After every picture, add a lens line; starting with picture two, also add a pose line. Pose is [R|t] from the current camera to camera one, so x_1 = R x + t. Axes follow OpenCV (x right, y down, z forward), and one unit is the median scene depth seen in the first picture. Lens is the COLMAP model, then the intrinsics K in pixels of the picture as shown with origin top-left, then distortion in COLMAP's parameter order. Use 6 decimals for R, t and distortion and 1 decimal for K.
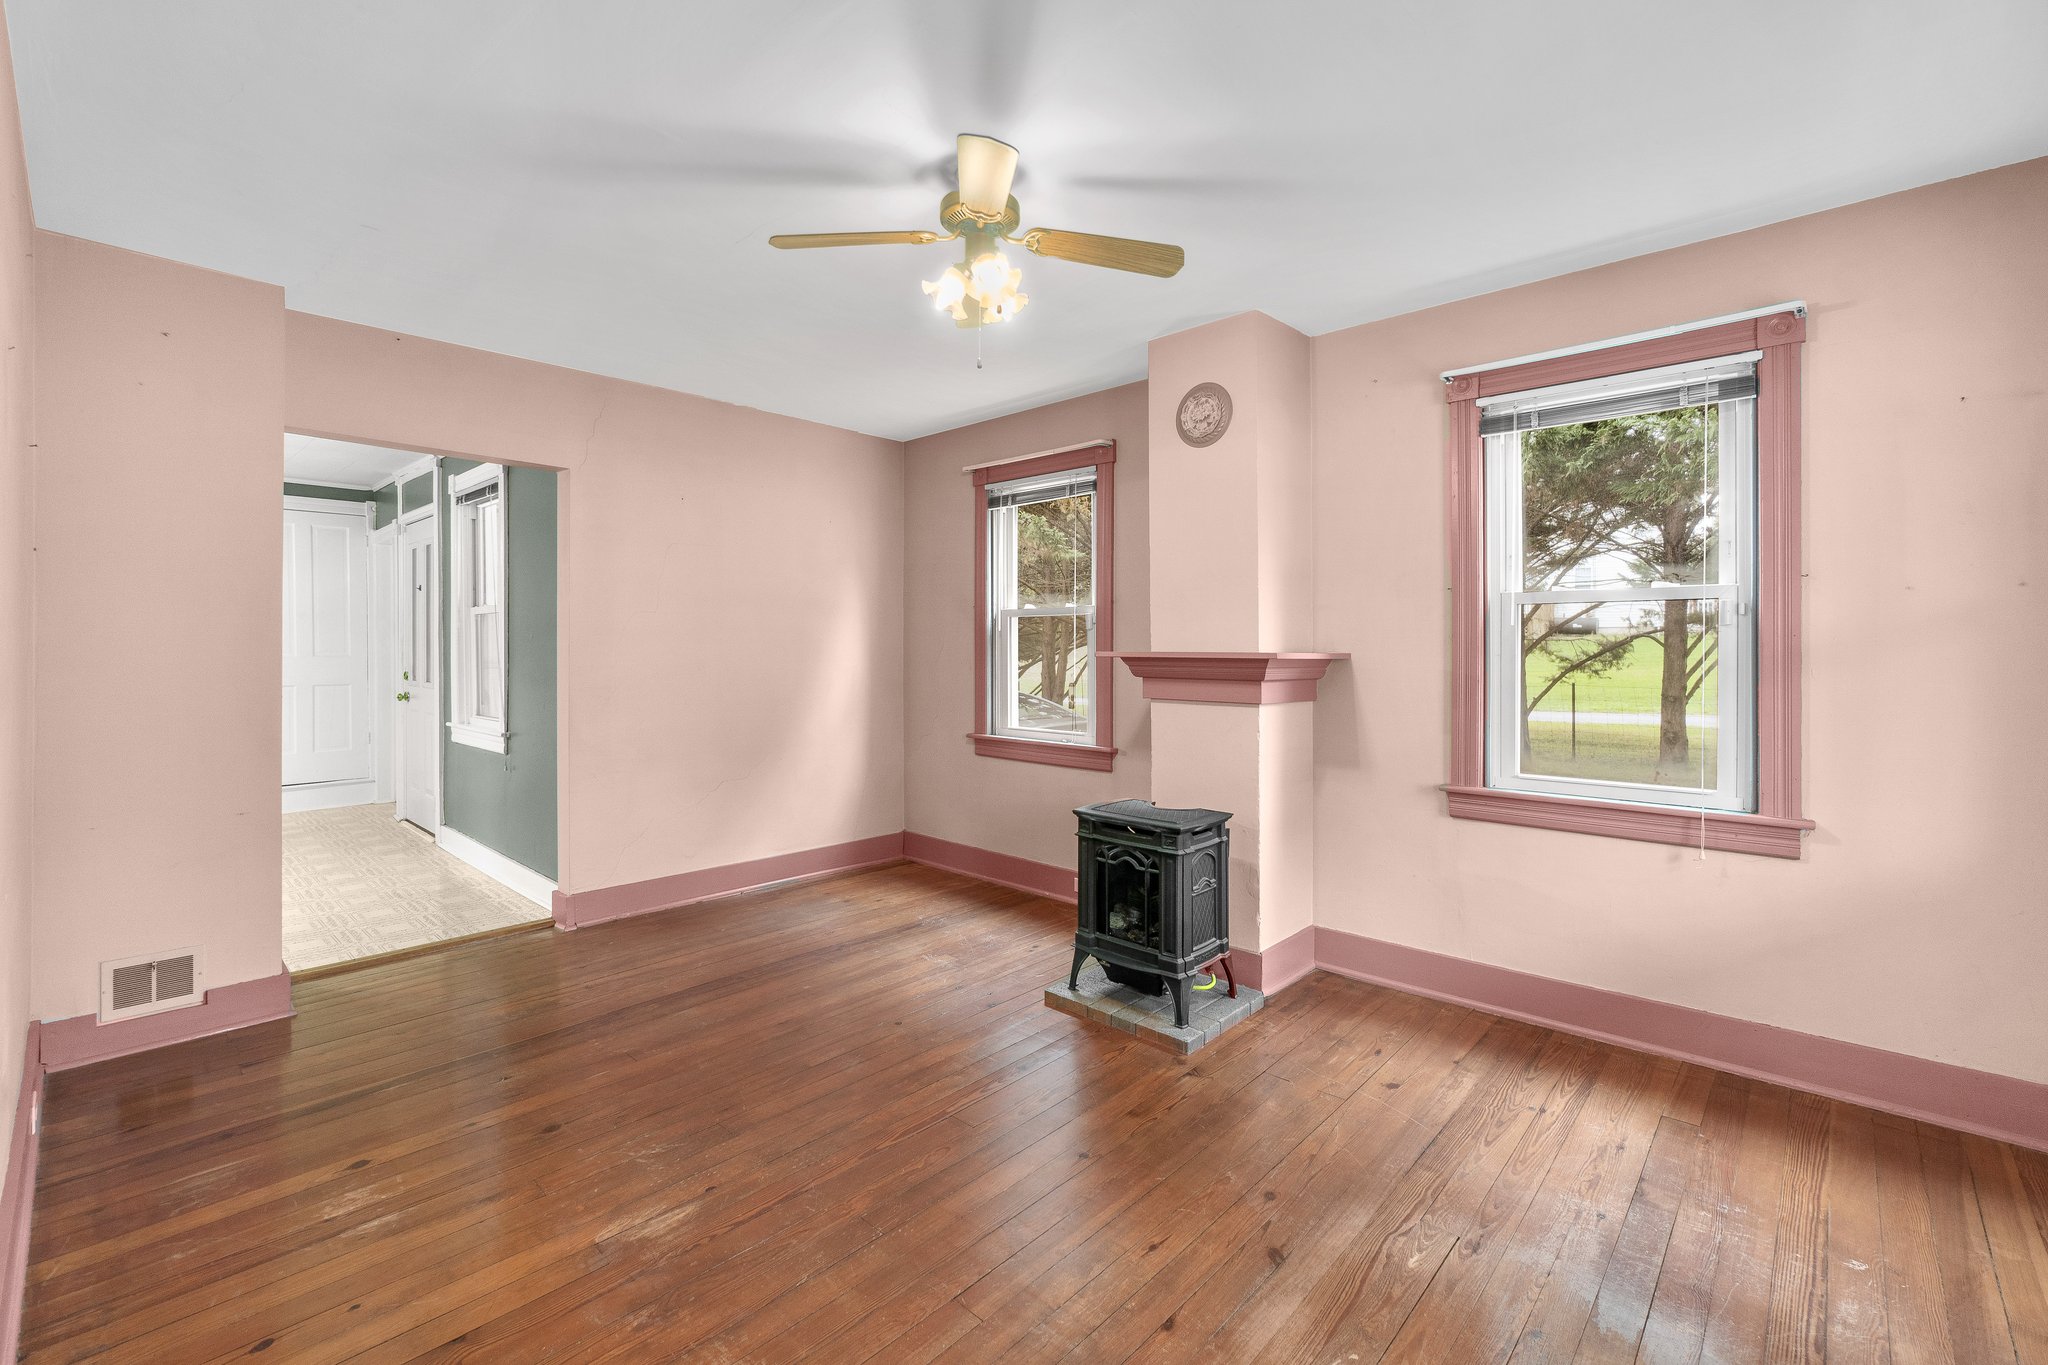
lens RADIAL K [[886.5, 0, 1017.2], [0, 886.5, 651.0], [0, 0, 1]] dist [-0.000930, 0.000088]
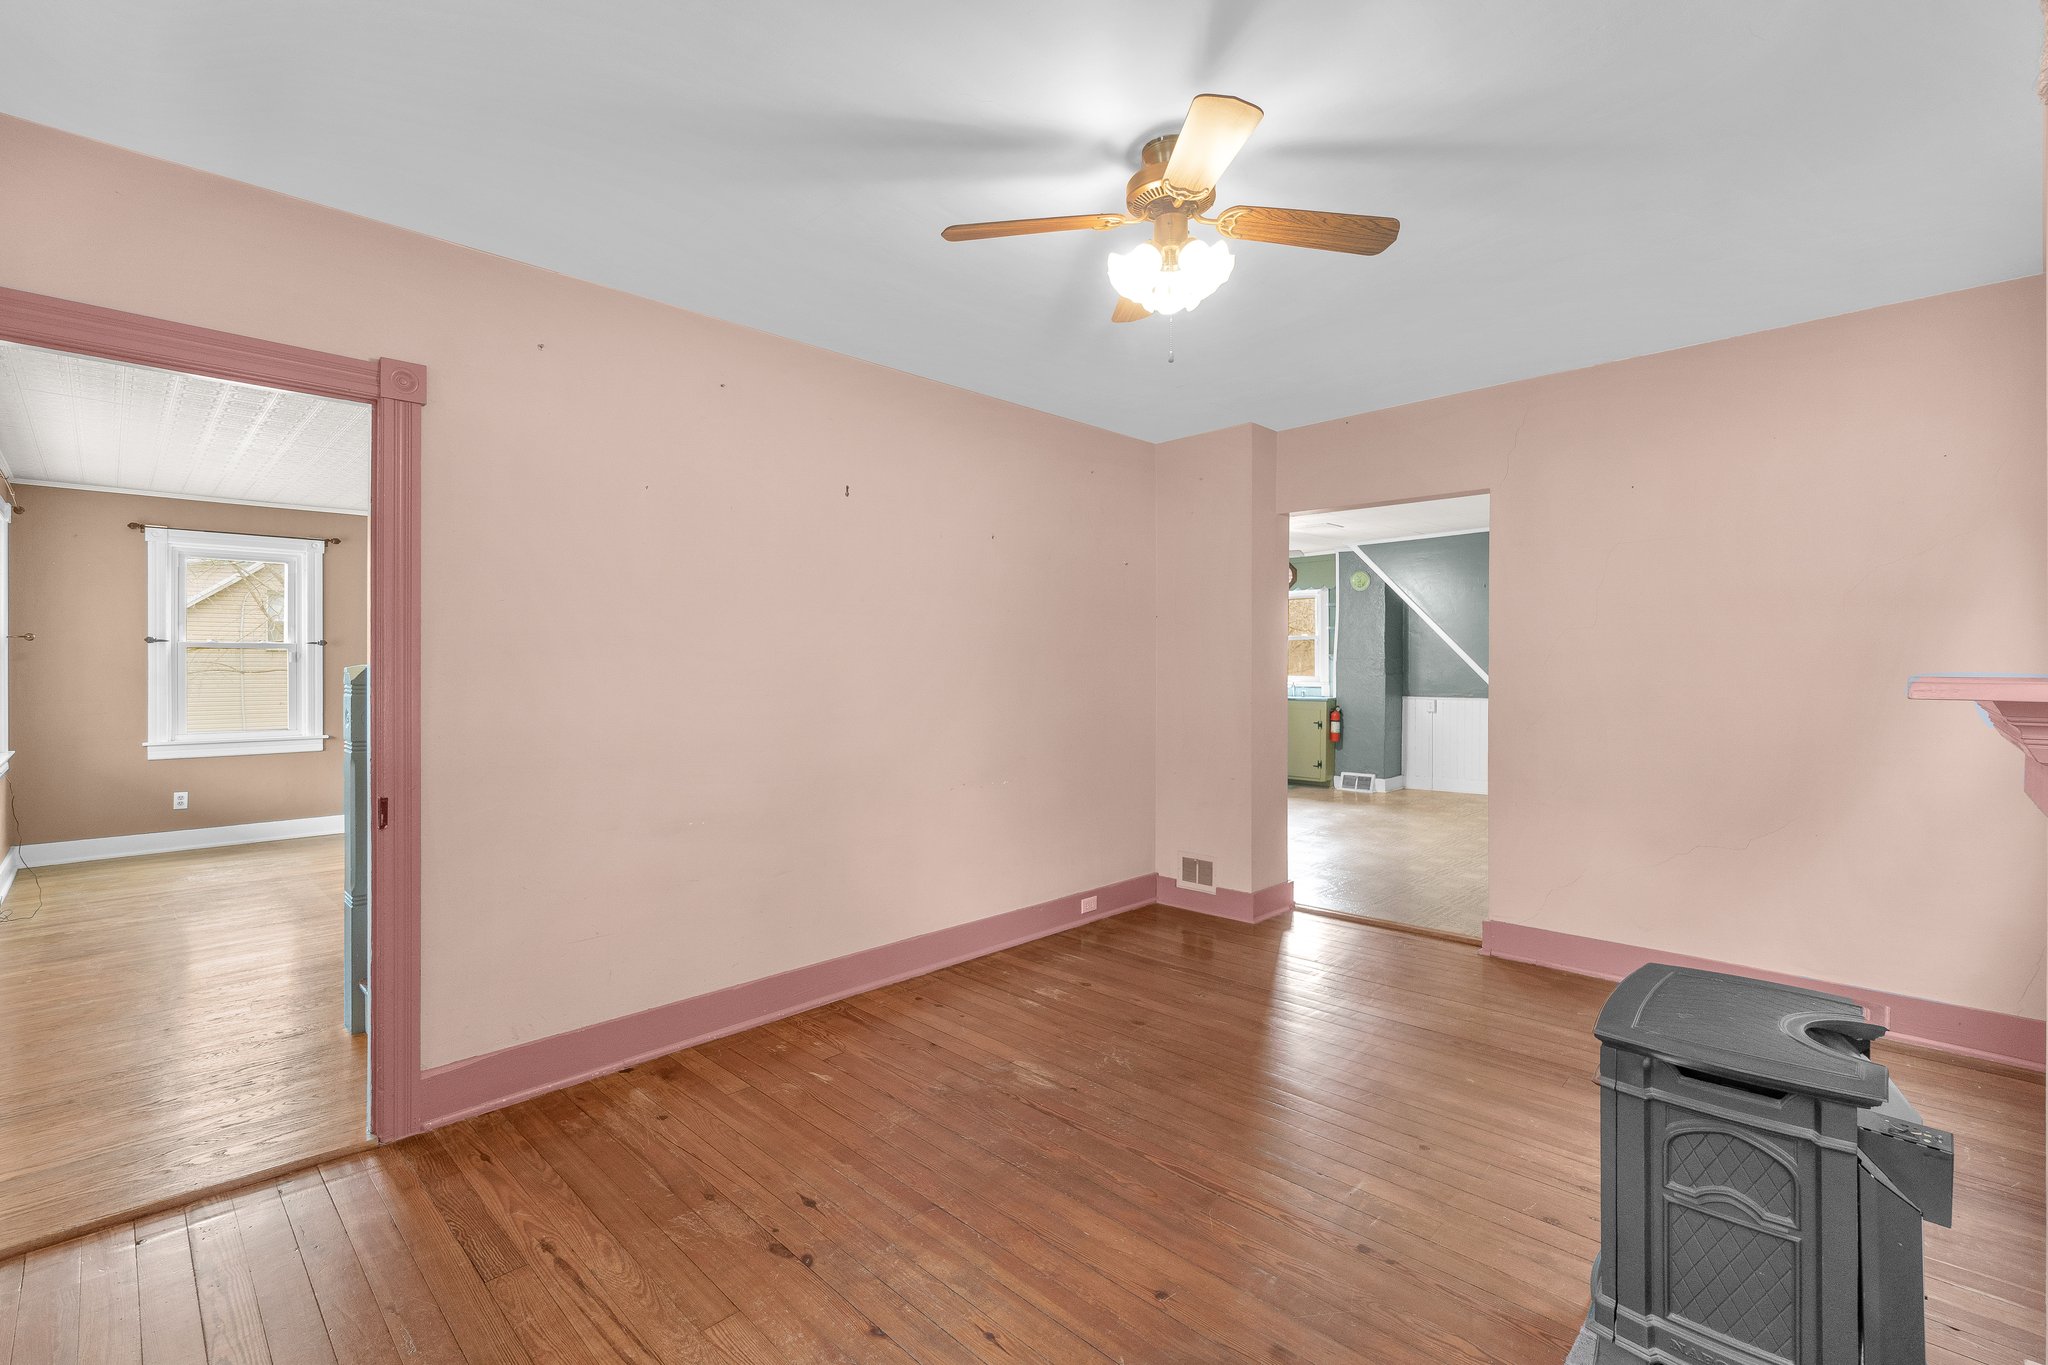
lens RADIAL K [[896.1, 0, 1017.2], [0, 896.1, 660.9], [0, 0, 1]] dist [0.003248, 0.000713]
pose [[-0.021724, -0.011056, -0.999703, 0.939148], [-0.001764, 0.999938, -0.011020, -0.001499], [0.999762, 0.001524, -0.021743, 0.917776]]
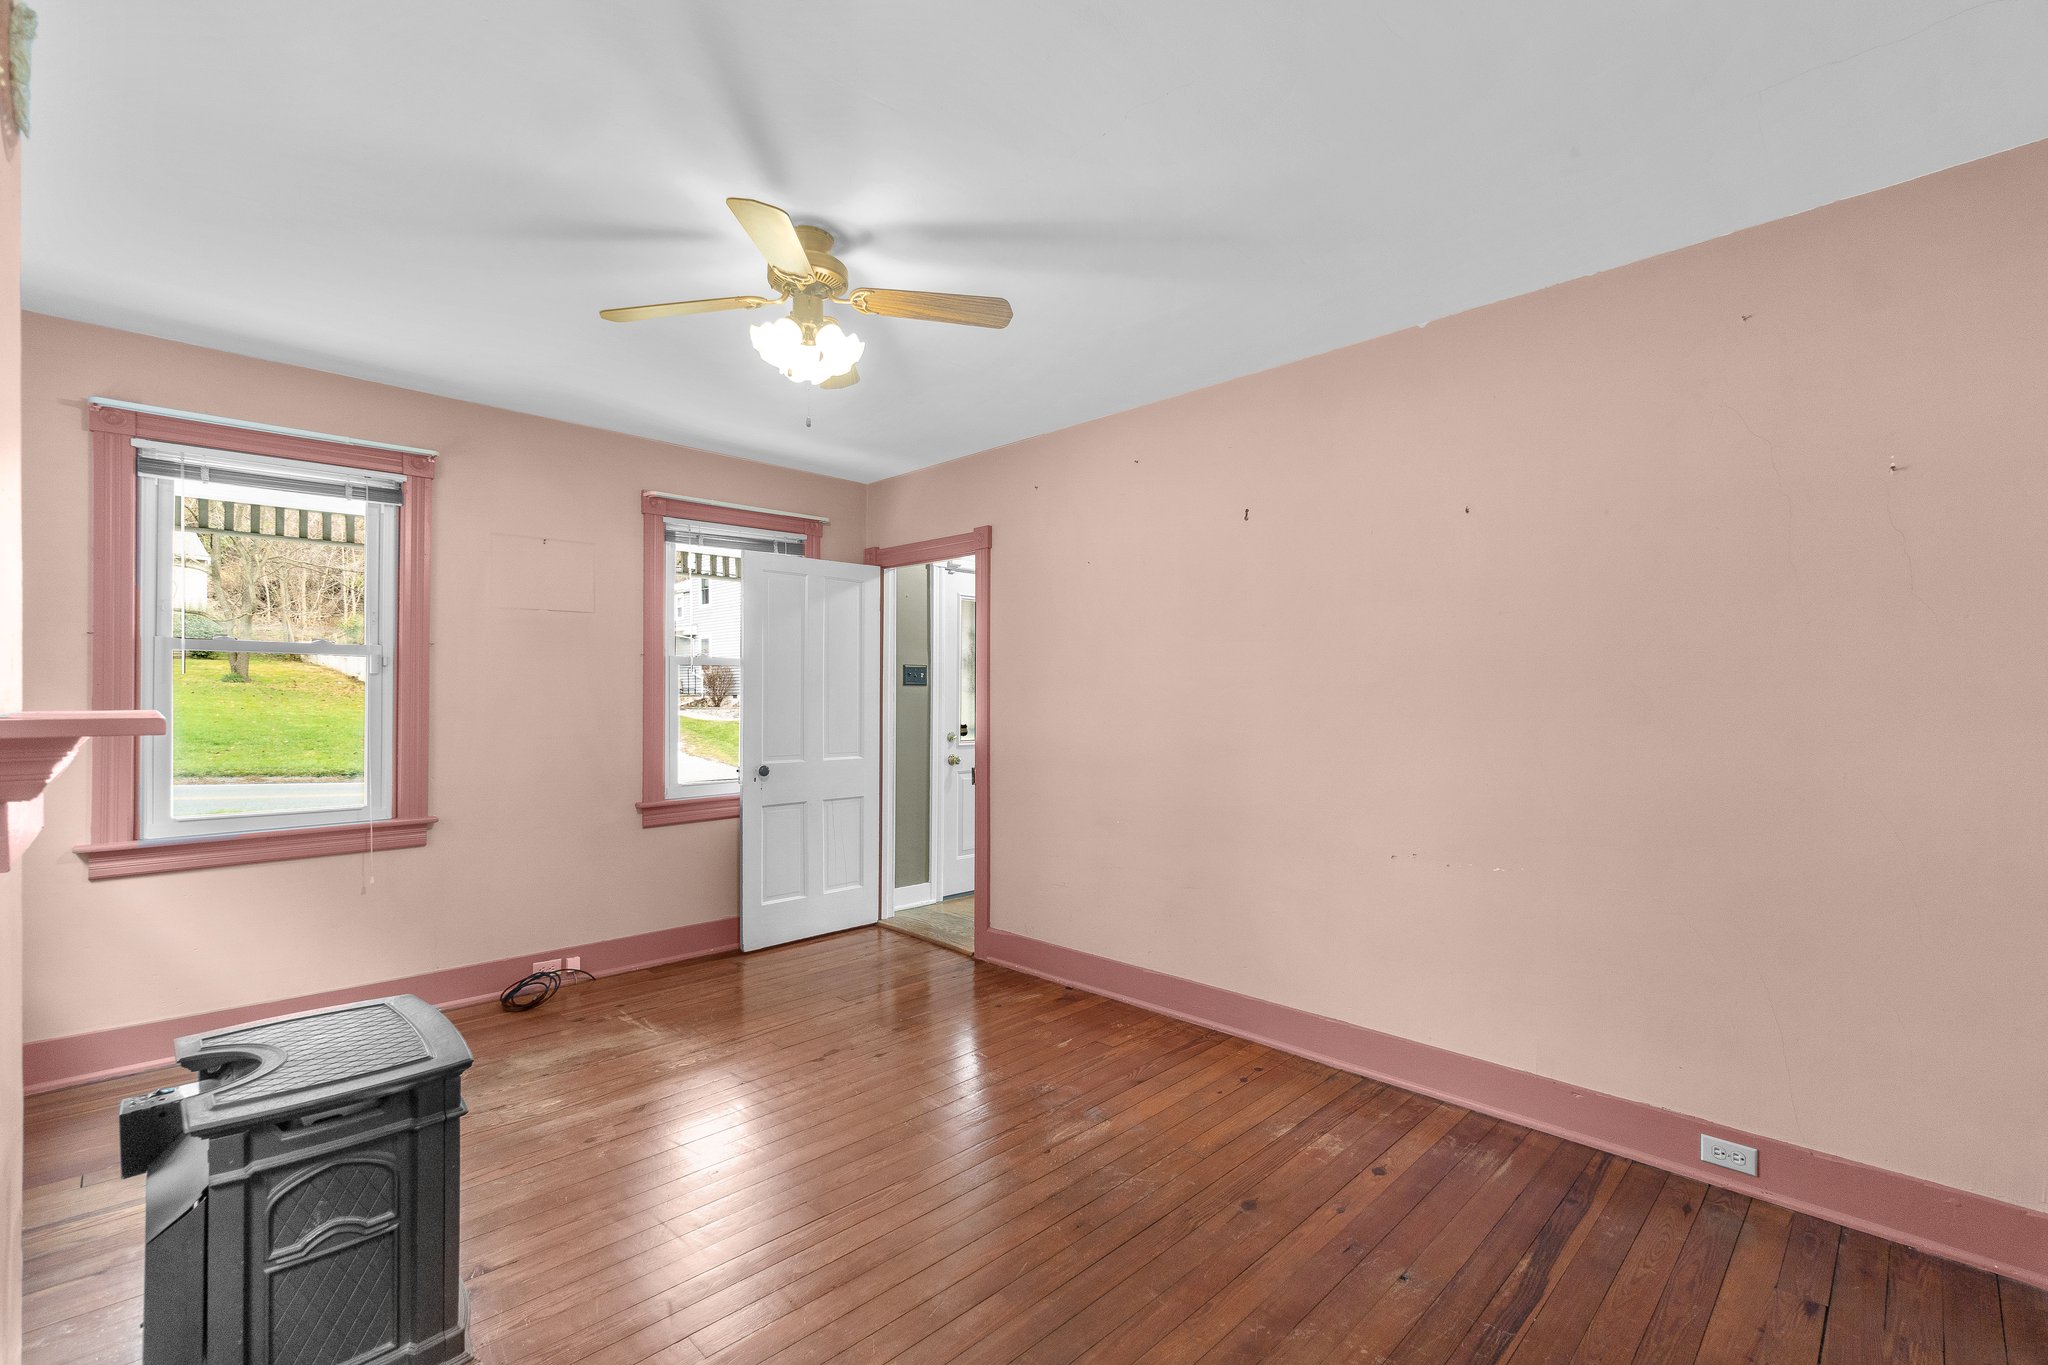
lens RADIAL K [[918.9, 0, 1024.0], [0, 918.9, 682.5], [0, 0, 1]] dist [0.001675, 0.000094]
pose [[-0.999283, 0.000196, 0.037848, -0.352727], [-0.000133, 0.999962, -0.008708, -0.013616], [-0.037848, -0.008706, -0.999246, 2.179255]]
